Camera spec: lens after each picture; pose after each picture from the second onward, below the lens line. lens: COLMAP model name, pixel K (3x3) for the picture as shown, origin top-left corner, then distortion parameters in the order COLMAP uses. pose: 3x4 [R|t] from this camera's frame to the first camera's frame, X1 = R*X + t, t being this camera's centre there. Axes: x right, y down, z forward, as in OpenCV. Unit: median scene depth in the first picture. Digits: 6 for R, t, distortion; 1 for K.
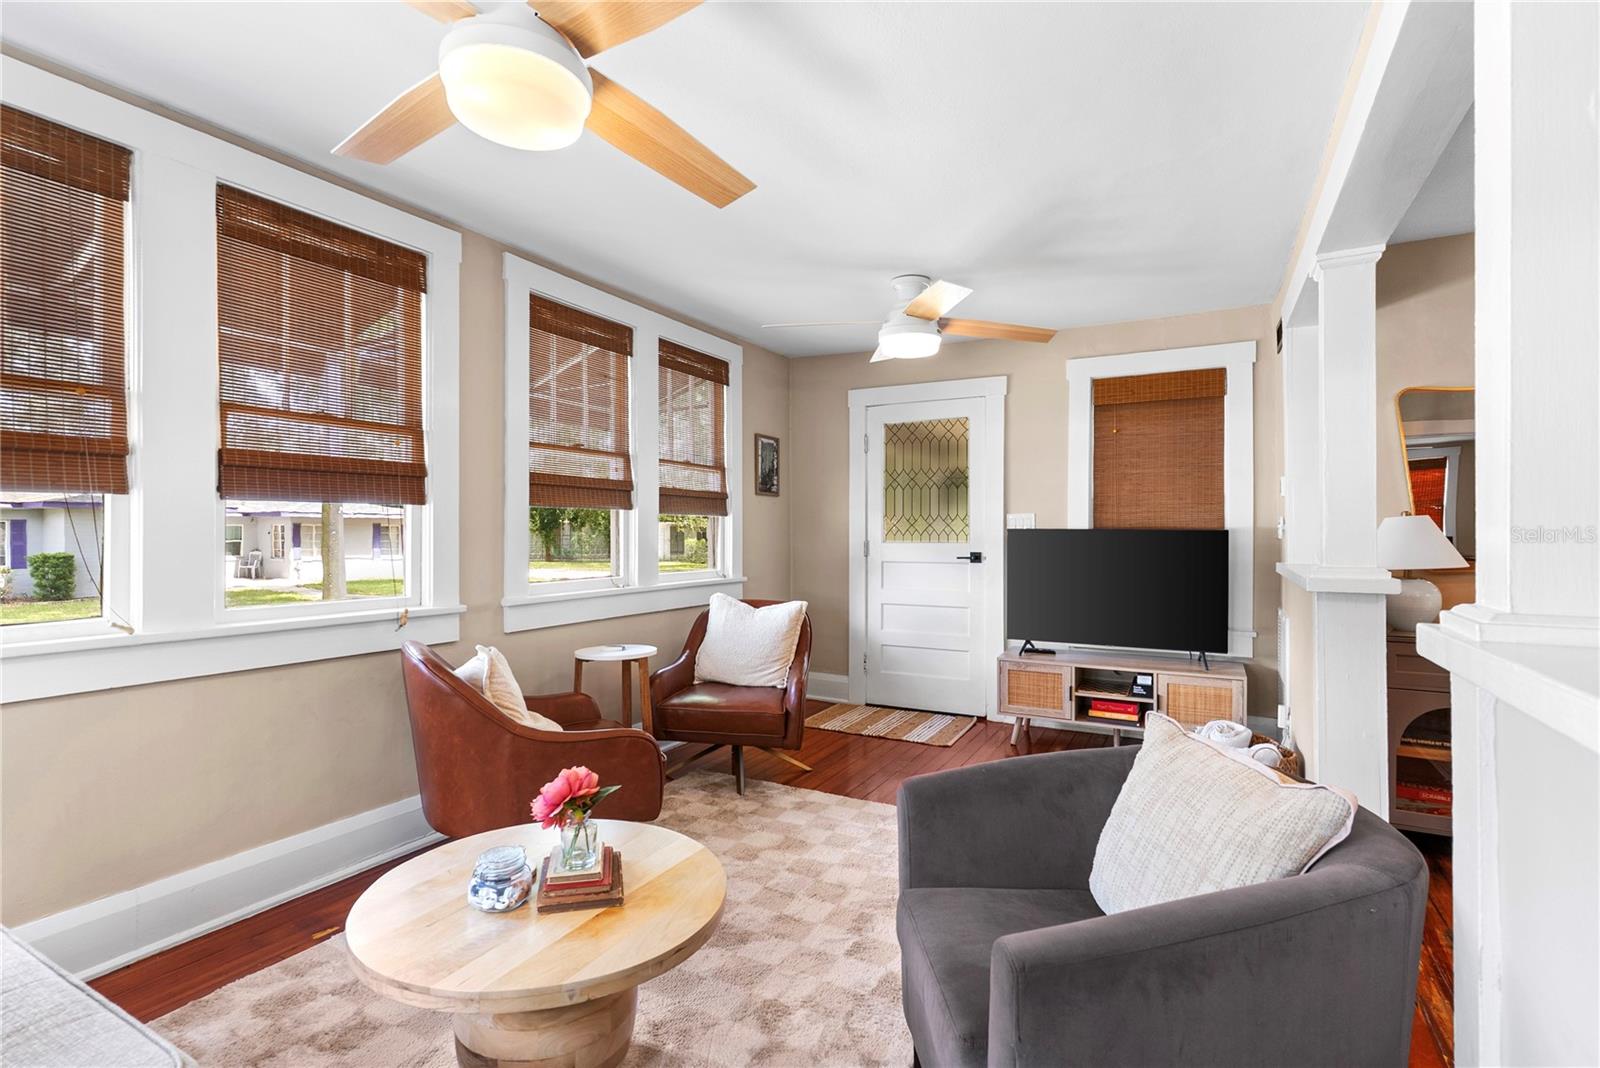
lens RADIAL K [[776.9, 0, 802.7], [0, 776.9, 534.4], [0, 0, 1]] dist [0.009388, 0.000572]
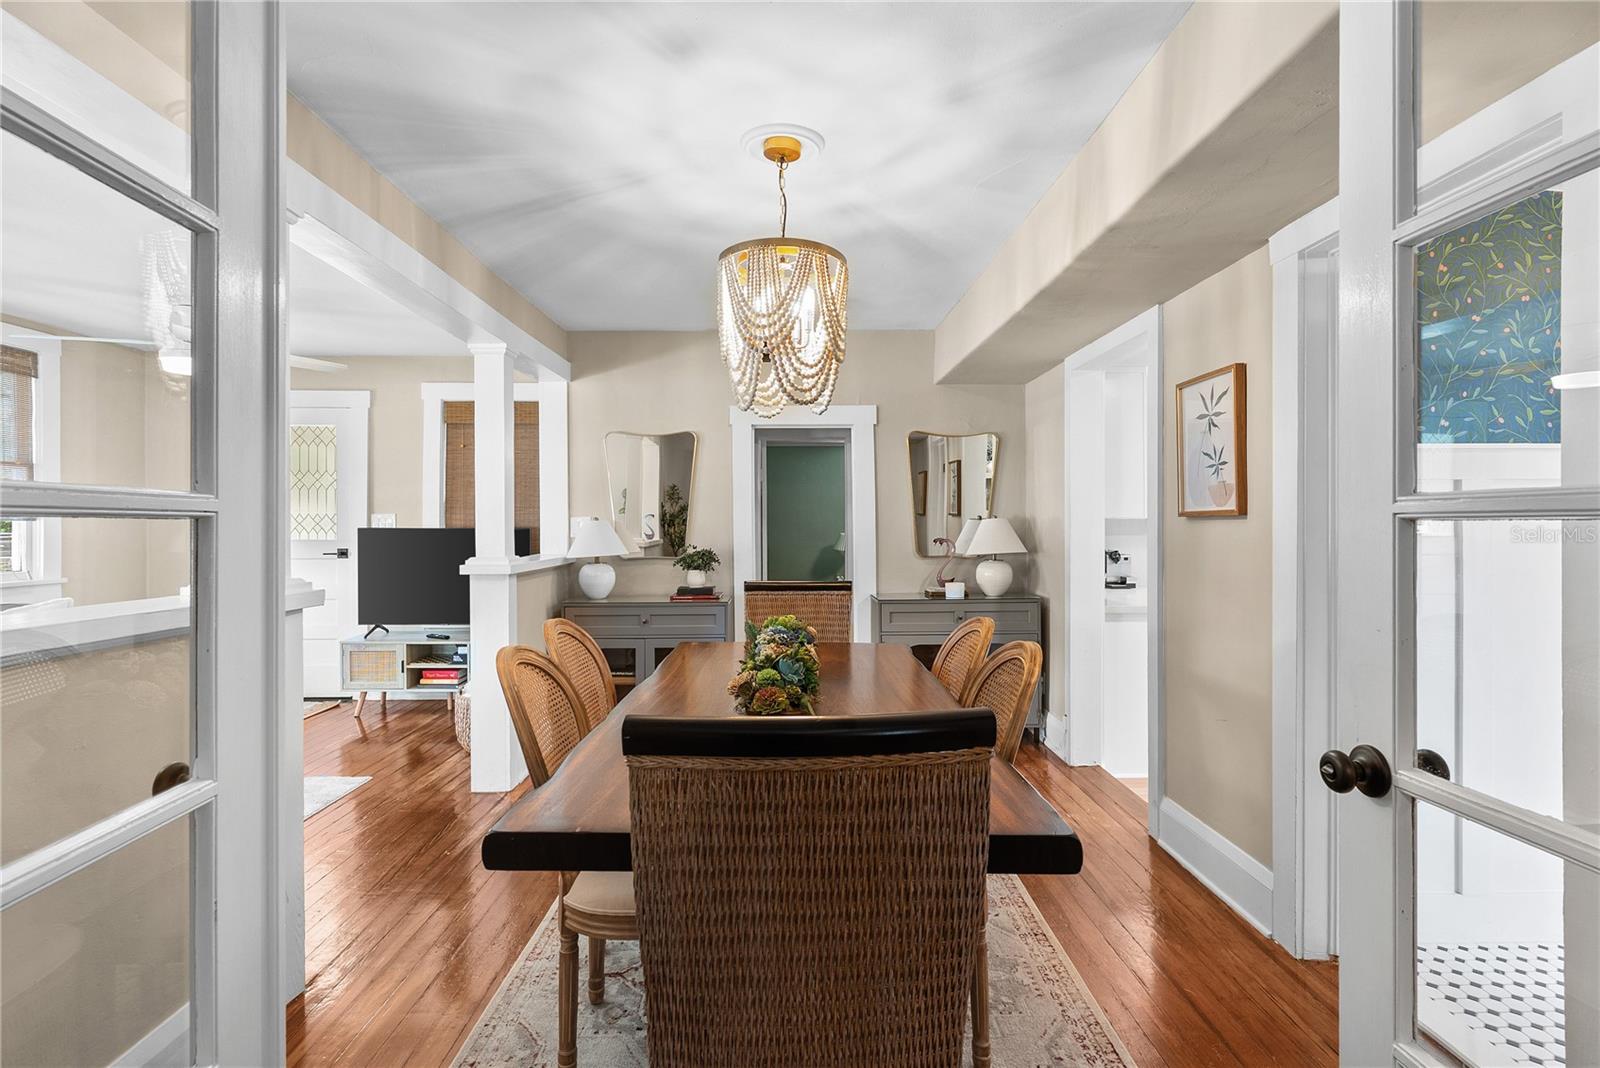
lens RADIAL K [[776.9, 0, 794.2], [0, 776.9, 522.8], [0, 0, 1]] dist [0.009388, 0.000572]
pose [[0.874766, 0.000086, 0.484545, 0.287393], [0.002943, 0.999981, -0.005491, -0.007001], [-0.484536, 0.006230, 0.874749, -0.328461]]
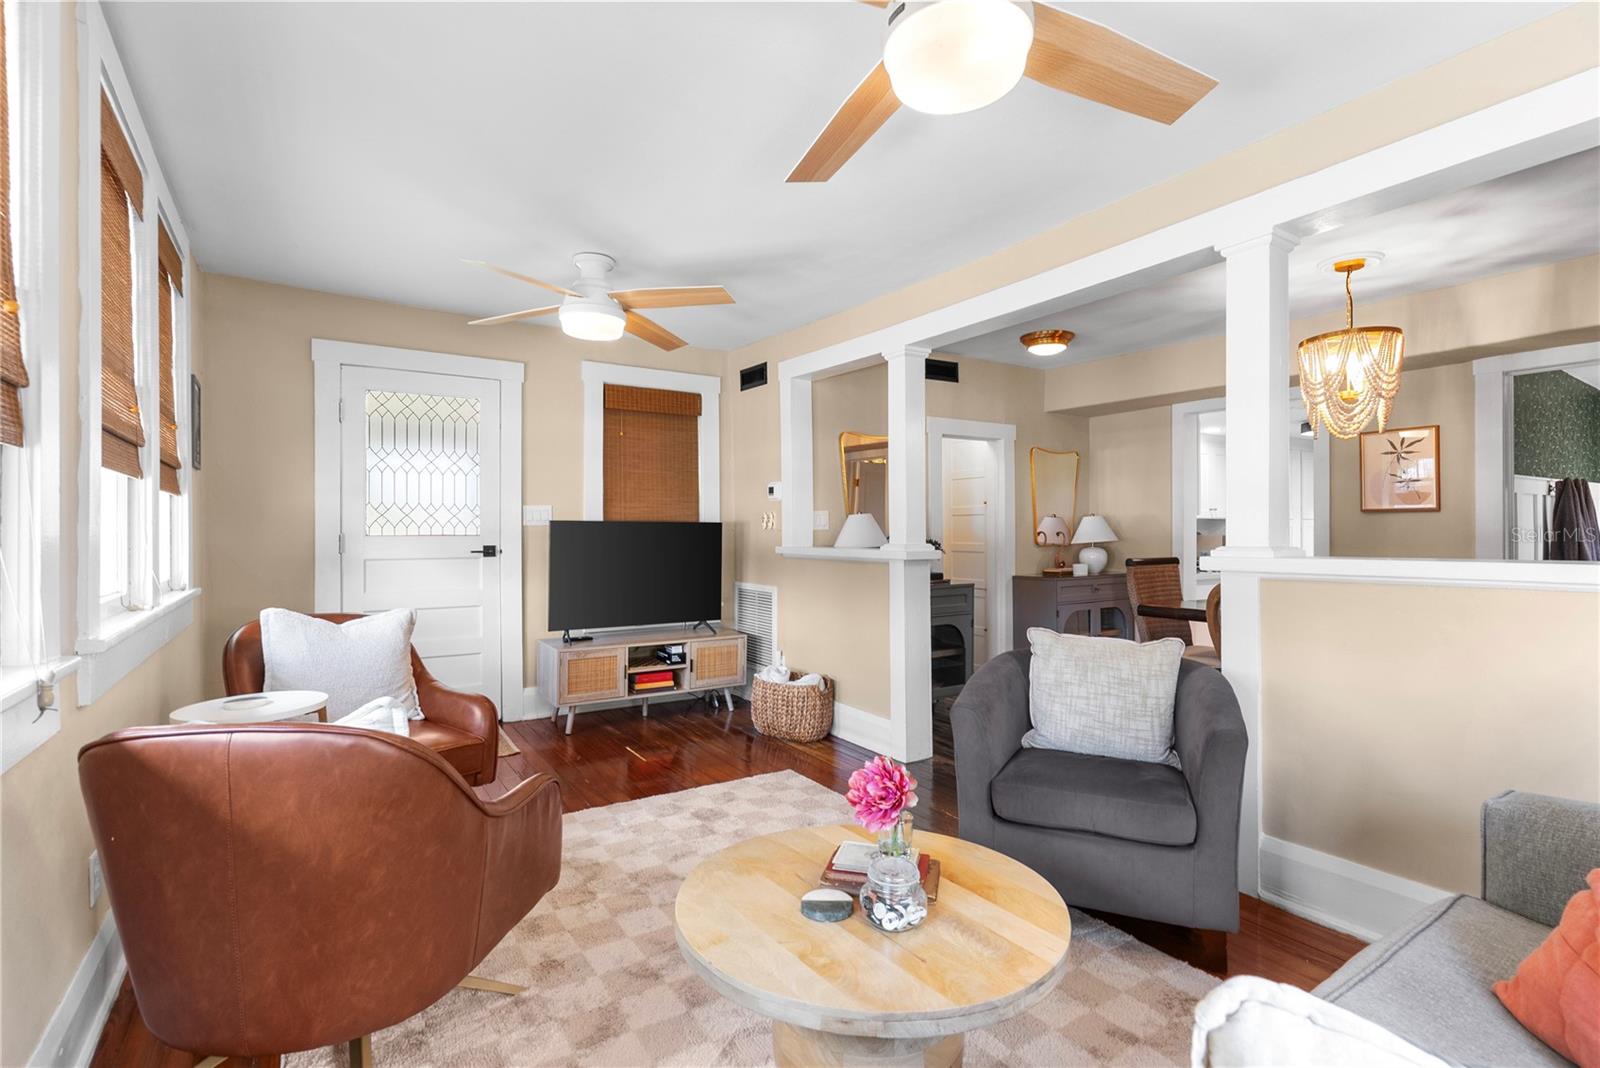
lens RADIAL K [[776.9, 0, 792.7], [0, 776.9, 535.5], [0, 0, 1]] dist [0.009388, 0.000572]
pose [[0.494650, -0.006219, 0.869070, -0.475801], [0.004801, 0.999979, 0.004423, 0.009945], [-0.869079, 0.001985, 0.494669, 0.256236]]
